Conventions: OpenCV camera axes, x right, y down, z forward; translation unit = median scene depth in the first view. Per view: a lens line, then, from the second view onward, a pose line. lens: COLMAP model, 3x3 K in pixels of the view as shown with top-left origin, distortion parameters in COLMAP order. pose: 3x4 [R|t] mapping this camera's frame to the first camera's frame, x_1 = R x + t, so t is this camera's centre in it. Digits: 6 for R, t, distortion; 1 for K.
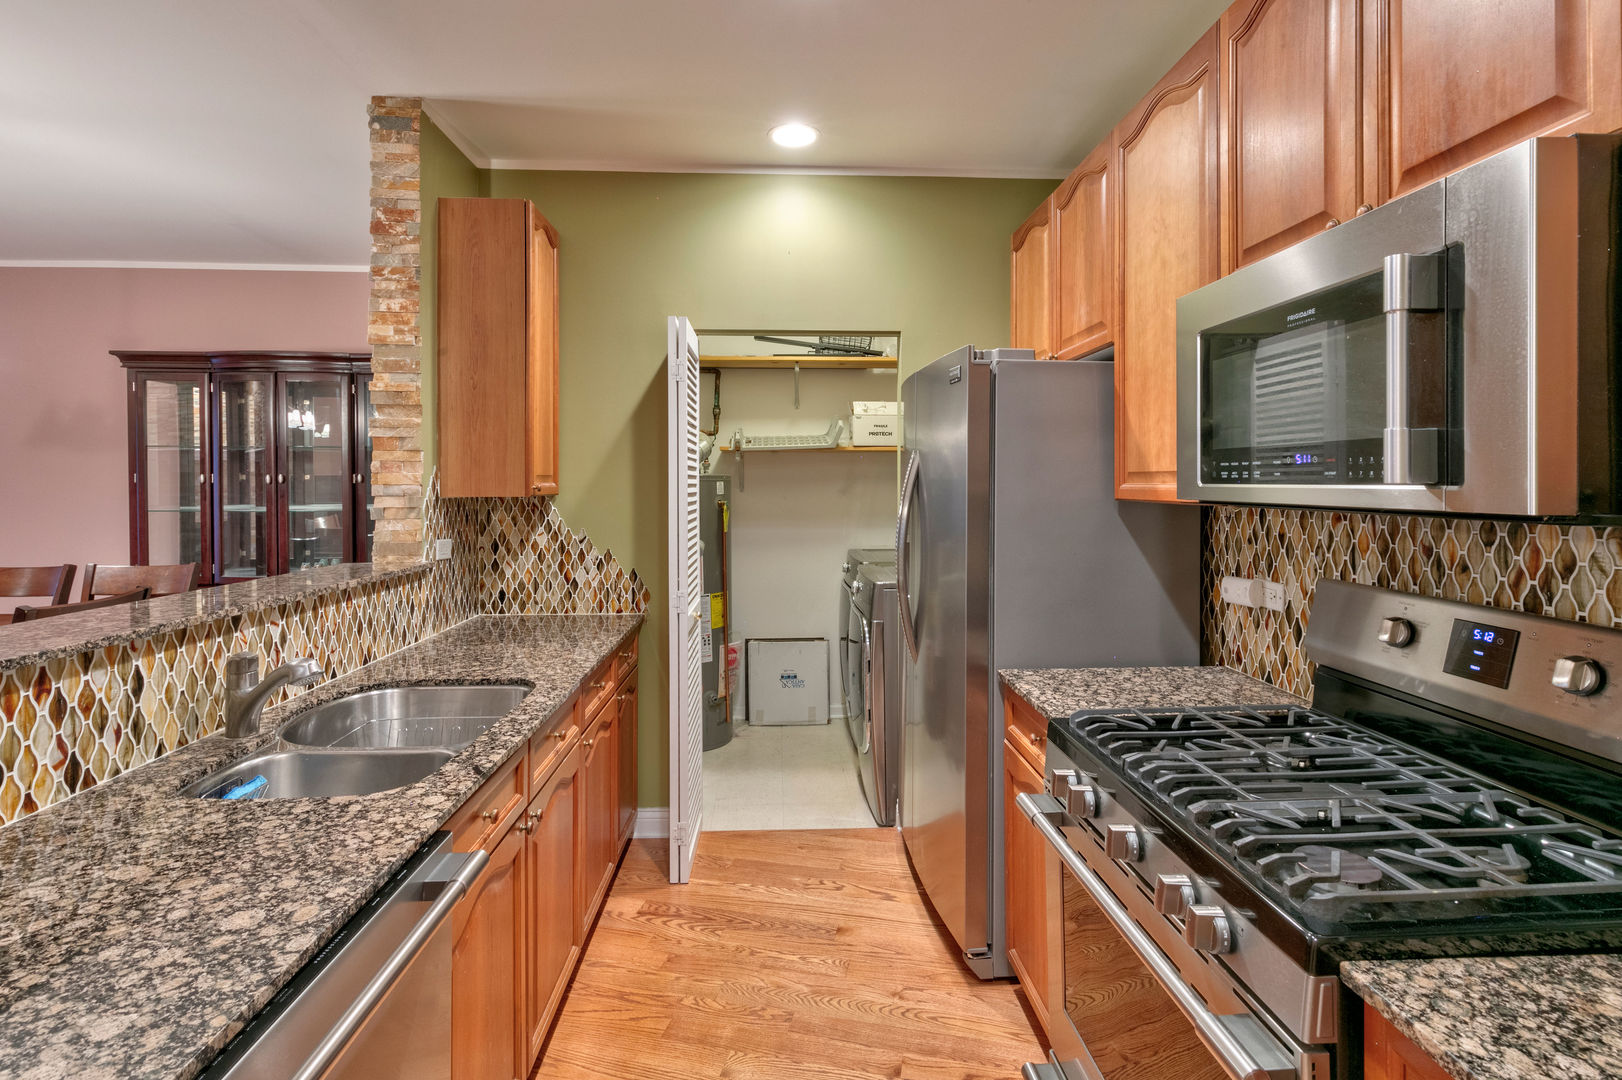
lens RADIAL K [[752.5, 0, 811.8], [0, 752.5, 492.1], [0, 0, 1]] dist [0.001407, -0.001114]
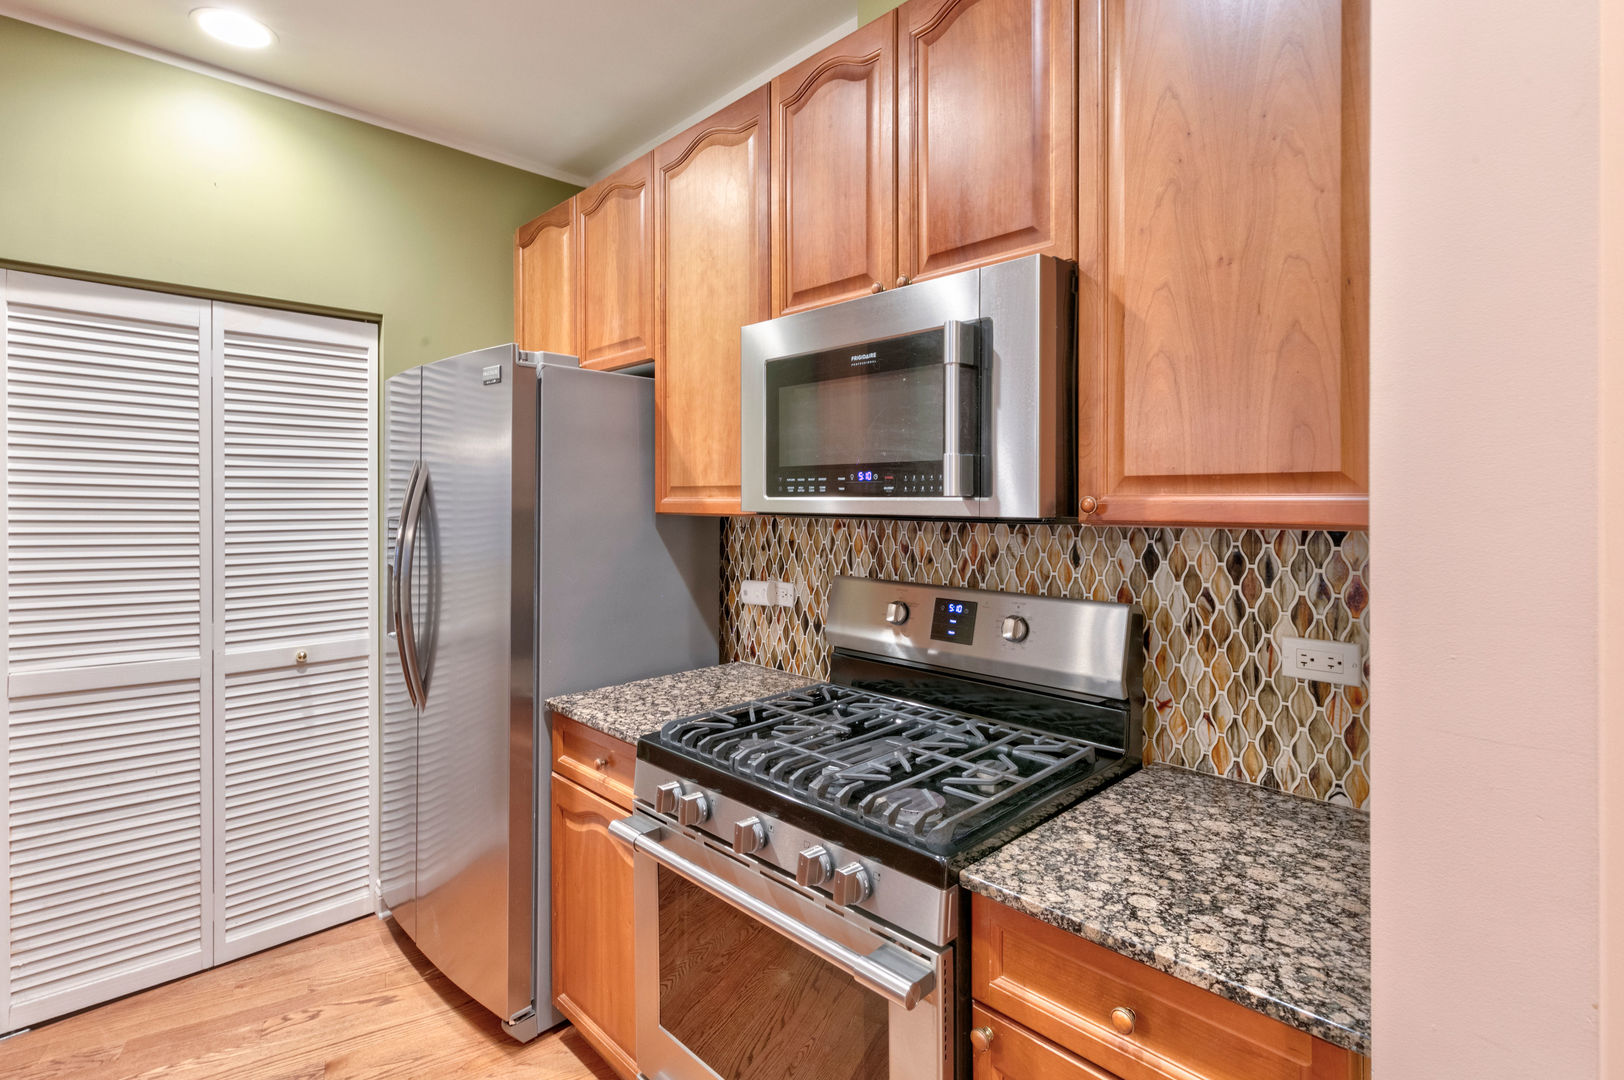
lens RADIAL K [[777.5, 0, 809.7], [0, 777.5, 508.6], [0, 0, 1]] dist [0.003352, 0.000102]
pose [[0.755633, -0.011364, 0.654897, -0.172568], [0.010345, 0.999932, 0.005415, 0.000119], [-0.654914, 0.002683, 0.755699, 0.085210]]
